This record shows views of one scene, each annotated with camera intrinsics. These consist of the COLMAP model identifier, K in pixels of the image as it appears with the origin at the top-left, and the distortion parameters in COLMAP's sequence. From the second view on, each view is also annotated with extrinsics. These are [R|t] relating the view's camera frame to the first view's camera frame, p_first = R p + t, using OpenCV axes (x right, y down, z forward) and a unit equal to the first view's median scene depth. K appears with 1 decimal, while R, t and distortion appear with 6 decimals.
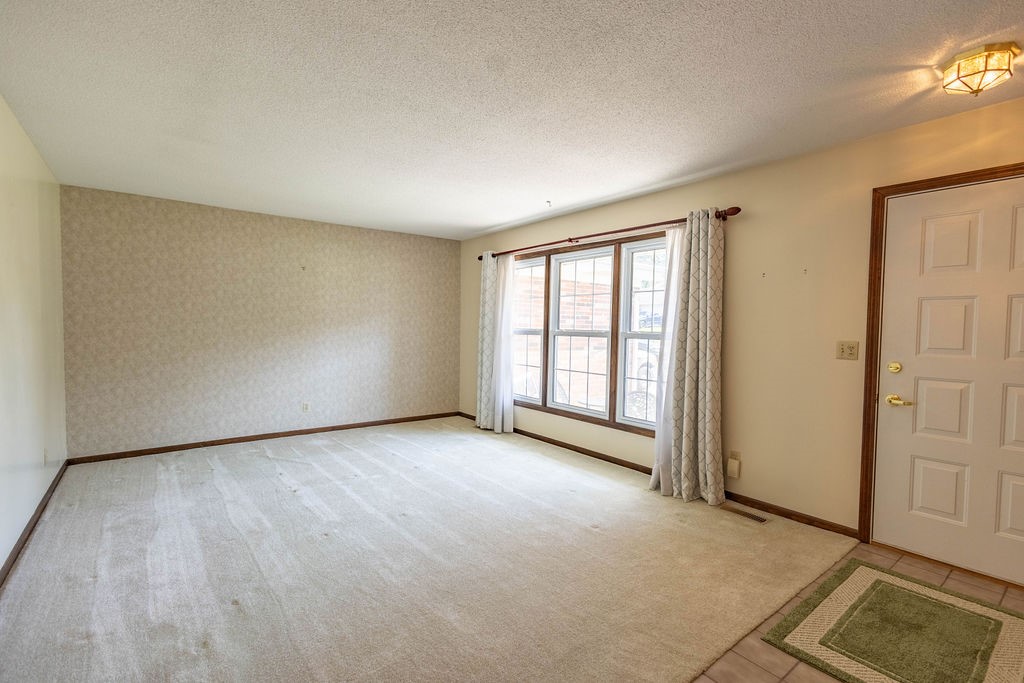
lens RADIAL K [[470.3, 0, 512.0], [0, 470.3, 341.5], [0, 0, 1]] dist [0.002903, 0.000422]
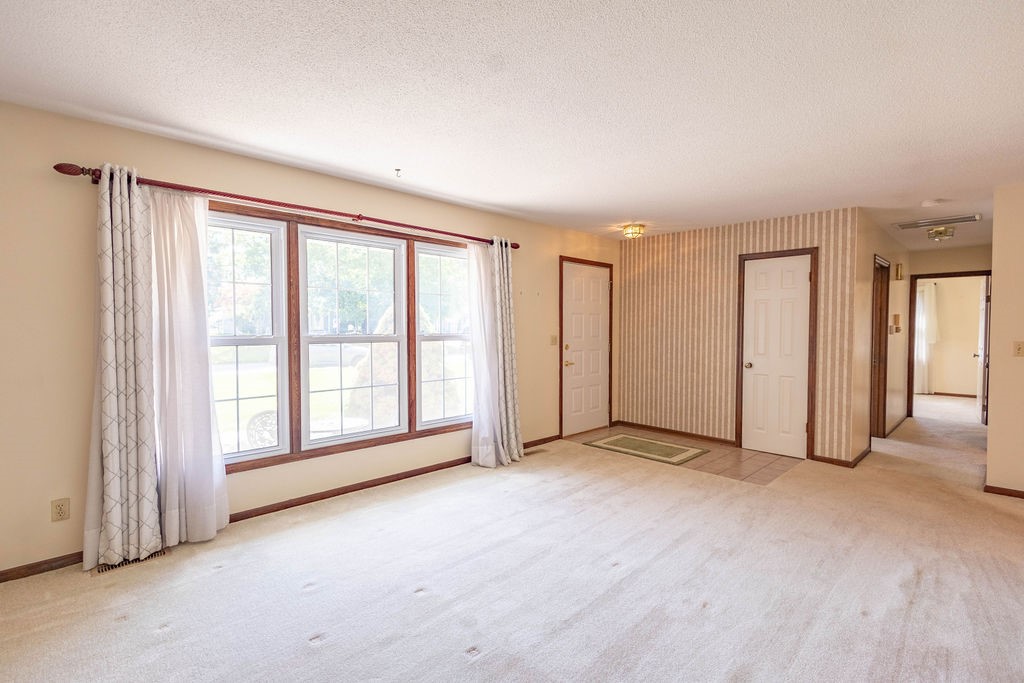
lens RADIAL K [[470.3, 0, 512.0], [0, 470.3, 341.5], [0, 0, 1]] dist [0.002903, 0.000422]
pose [[-0.107848, -0.040952, 0.993324, -0.715267], [0.033528, 0.998433, 0.044803, -0.041976], [-0.993602, 0.038136, -0.106306, 0.894299]]
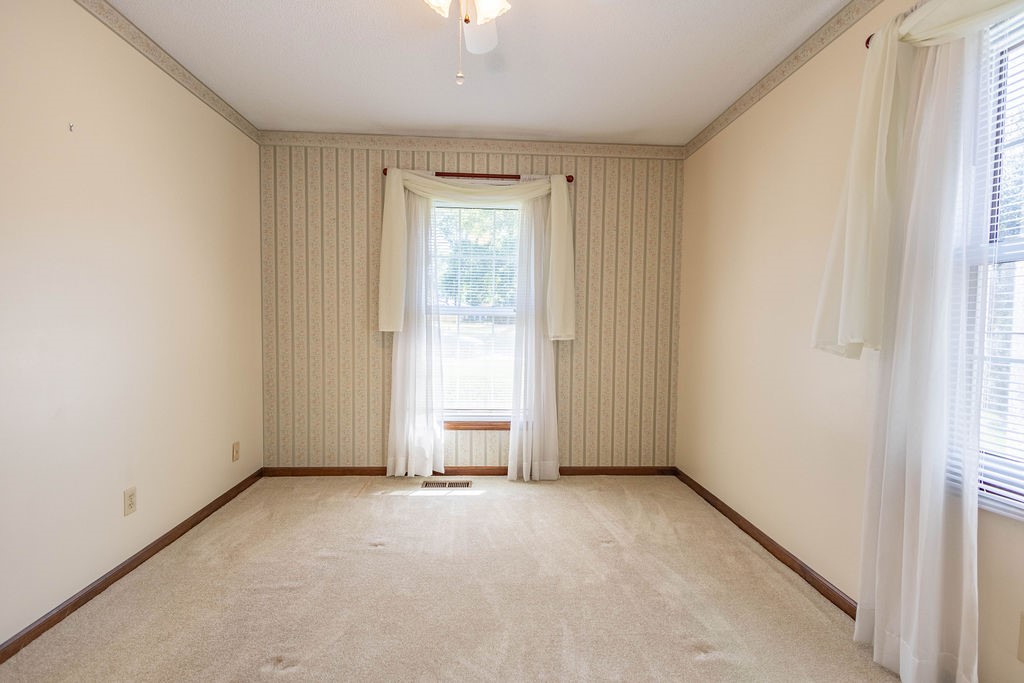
lens RADIAL K [[470.3, 0, 512.0], [0, 470.3, 341.5], [0, 0, 1]] dist [0.002903, 0.000422]
pose [[0.566116, -0.081277, 0.820309, -0.339549], [0.032855, 0.996561, 0.076067, -0.019589], [-0.823671, -0.016112, 0.566839, 0.450390]]
